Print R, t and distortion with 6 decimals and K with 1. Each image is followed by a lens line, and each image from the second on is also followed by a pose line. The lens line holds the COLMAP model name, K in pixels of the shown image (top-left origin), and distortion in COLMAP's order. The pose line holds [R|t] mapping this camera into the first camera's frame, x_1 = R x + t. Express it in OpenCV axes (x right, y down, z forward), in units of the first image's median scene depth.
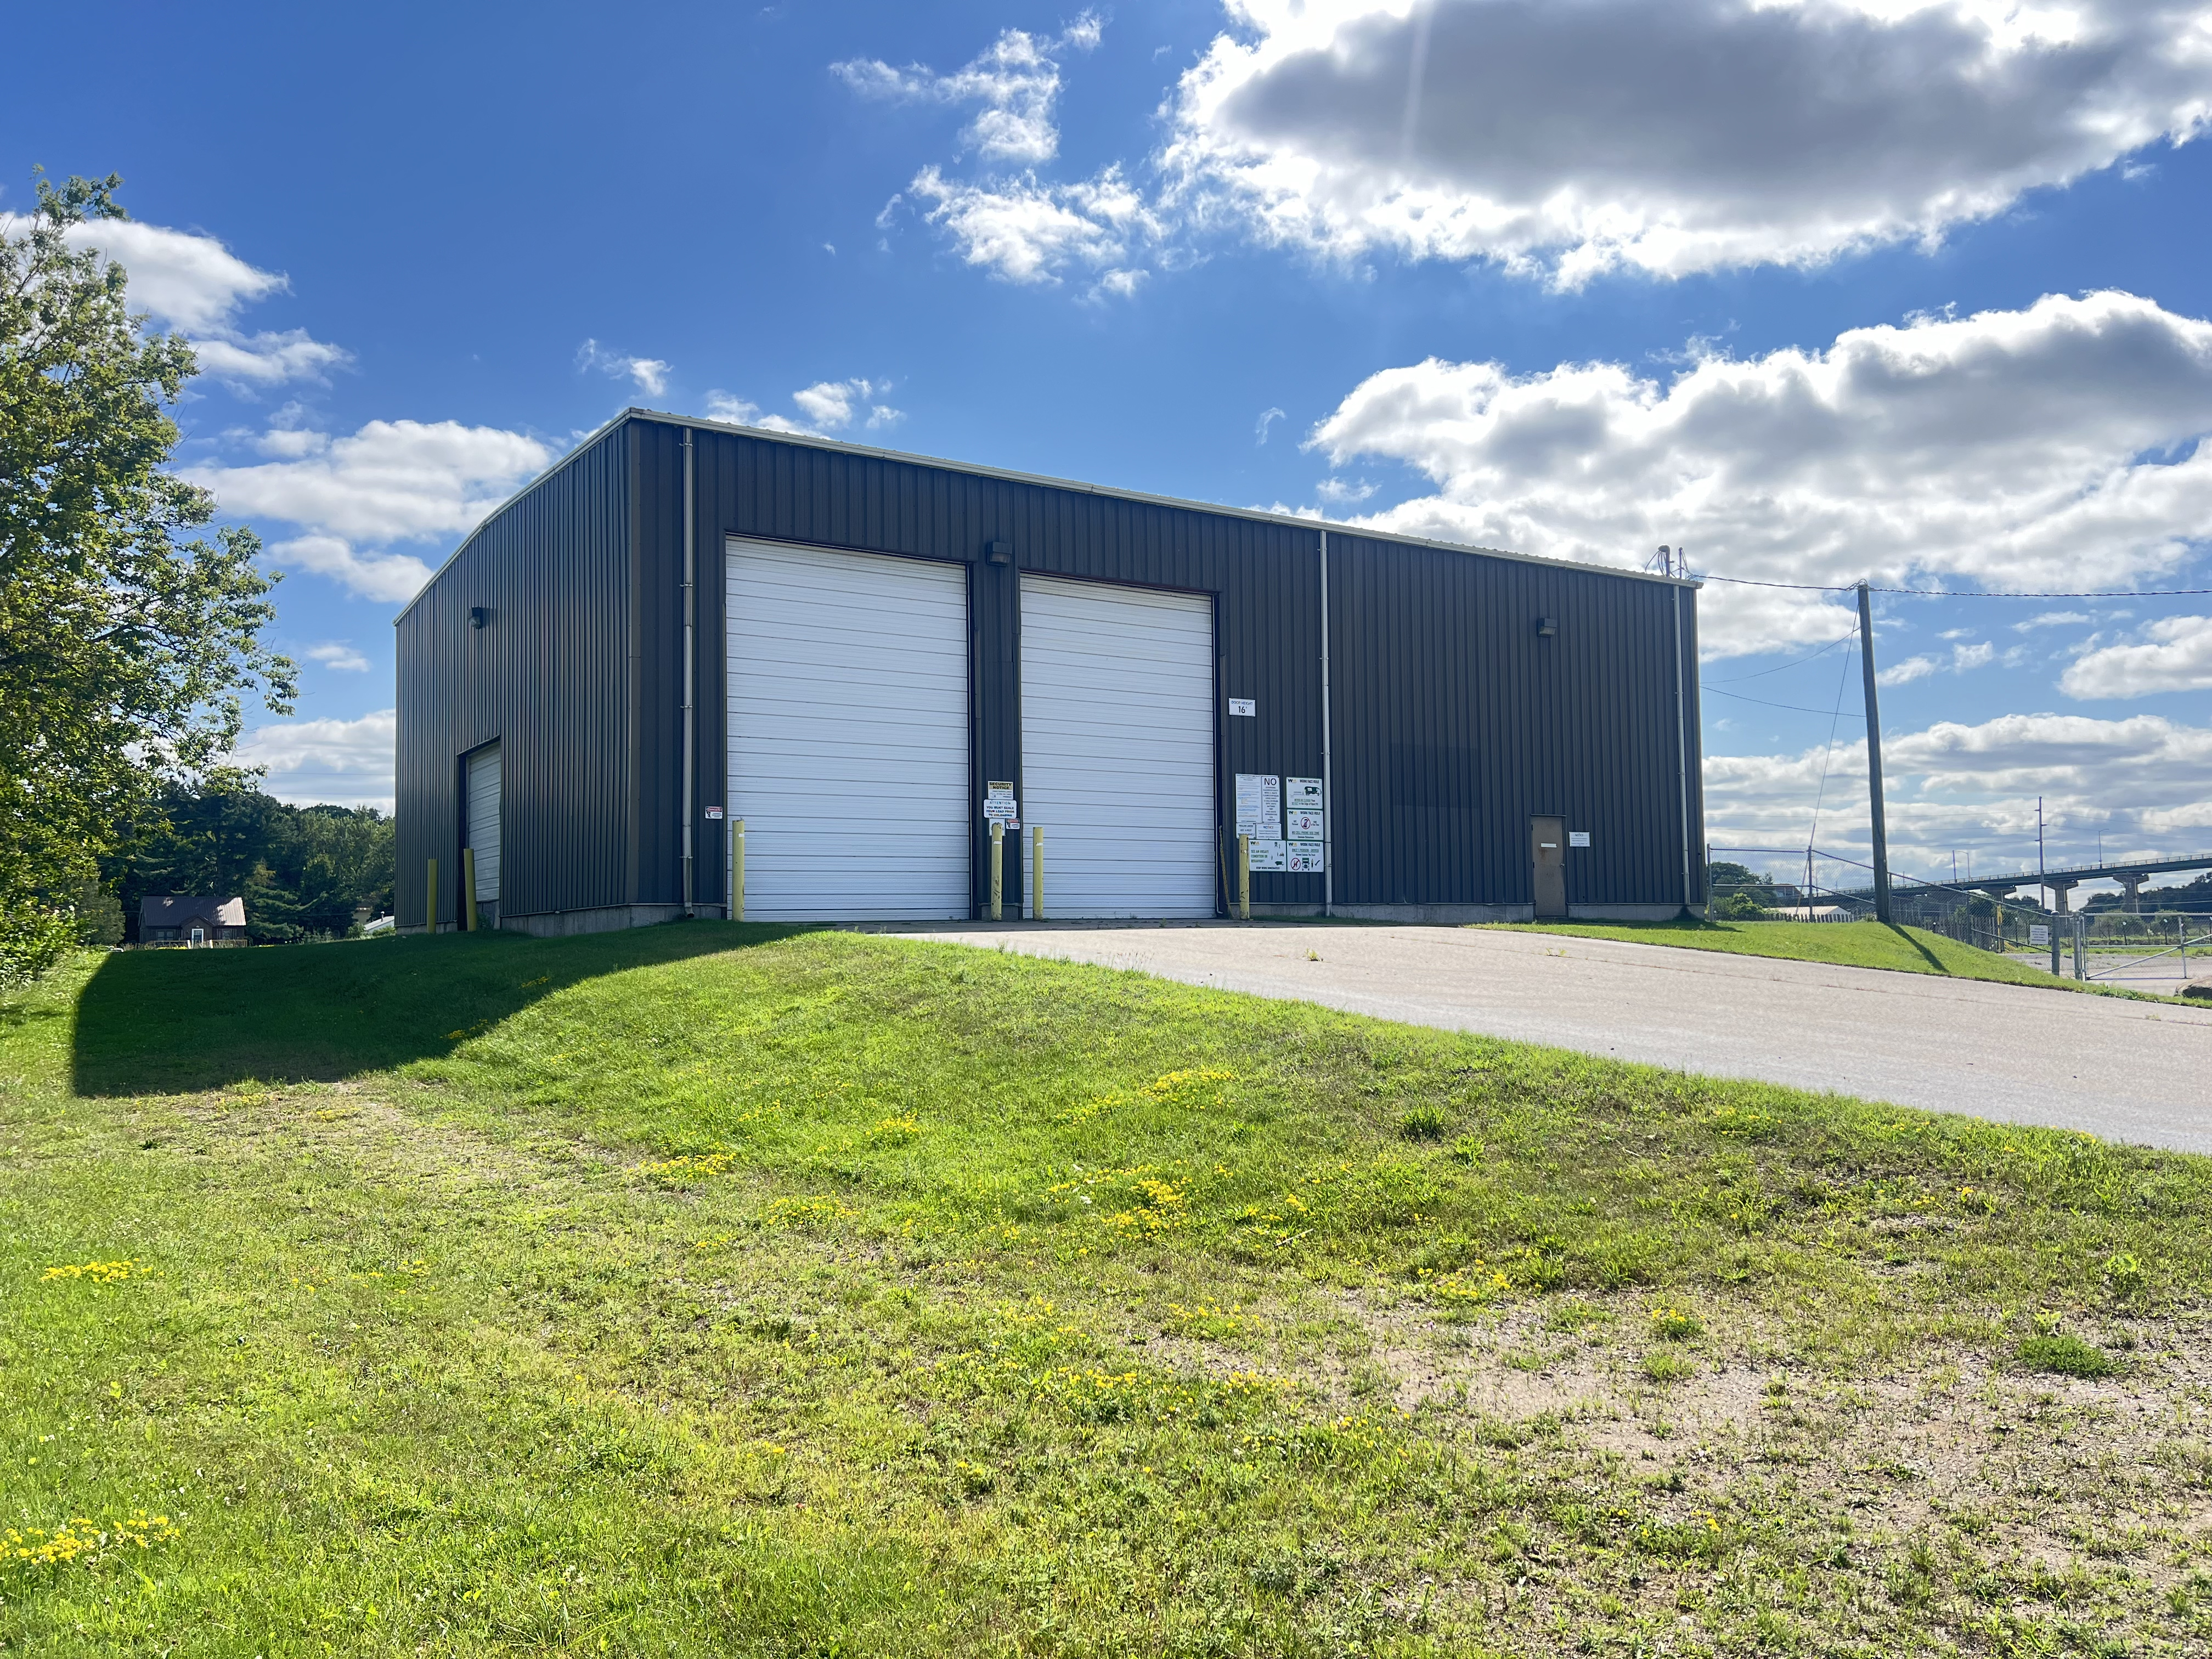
lens RADIAL K [[1701.6, 0, 1114.1], [0, 1701.6, 837.5], [0, 0, 1]] dist [0.036104, -0.001269]
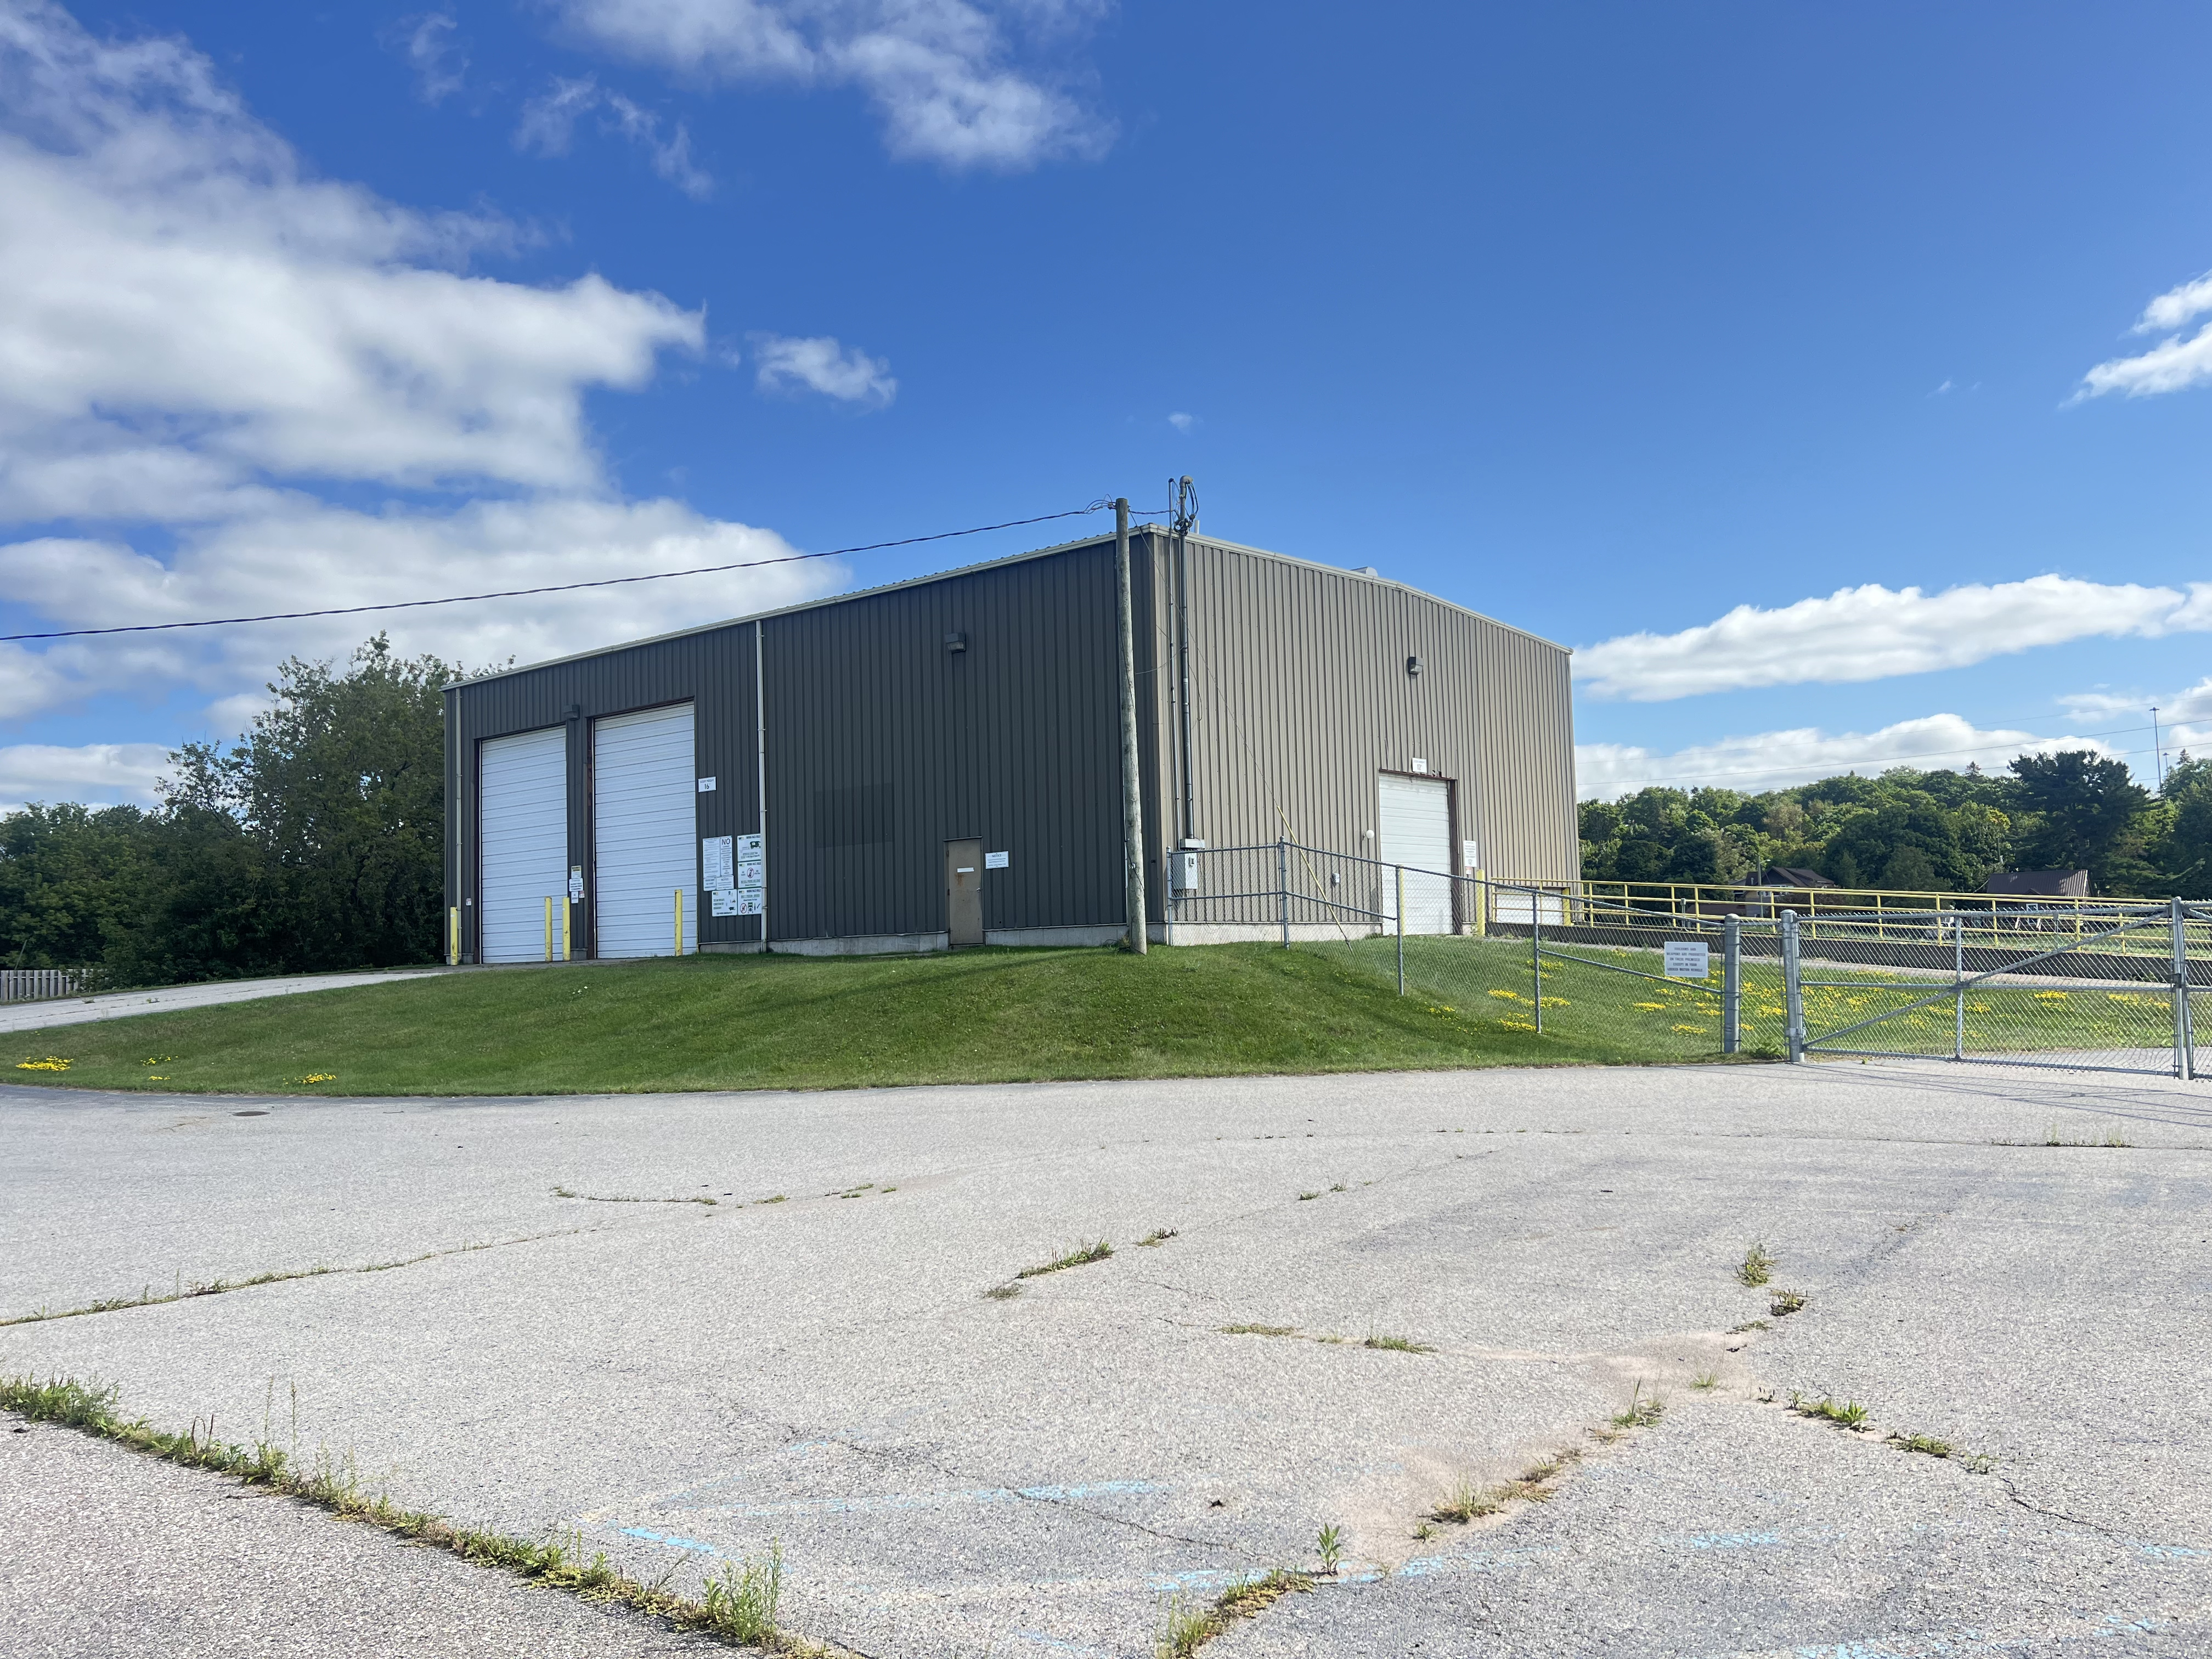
lens RADIAL K [[1701.6, 0, 1105.7], [0, 1701.6, 824.0], [0, 0, 1]] dist [0.036104, -0.001269]
pose [[0.309511, -0.070188, -0.948302, 1.177300], [0.081714, 0.995546, -0.047015, 0.029950], [0.947378, -0.062938, 0.313868, 0.774311]]
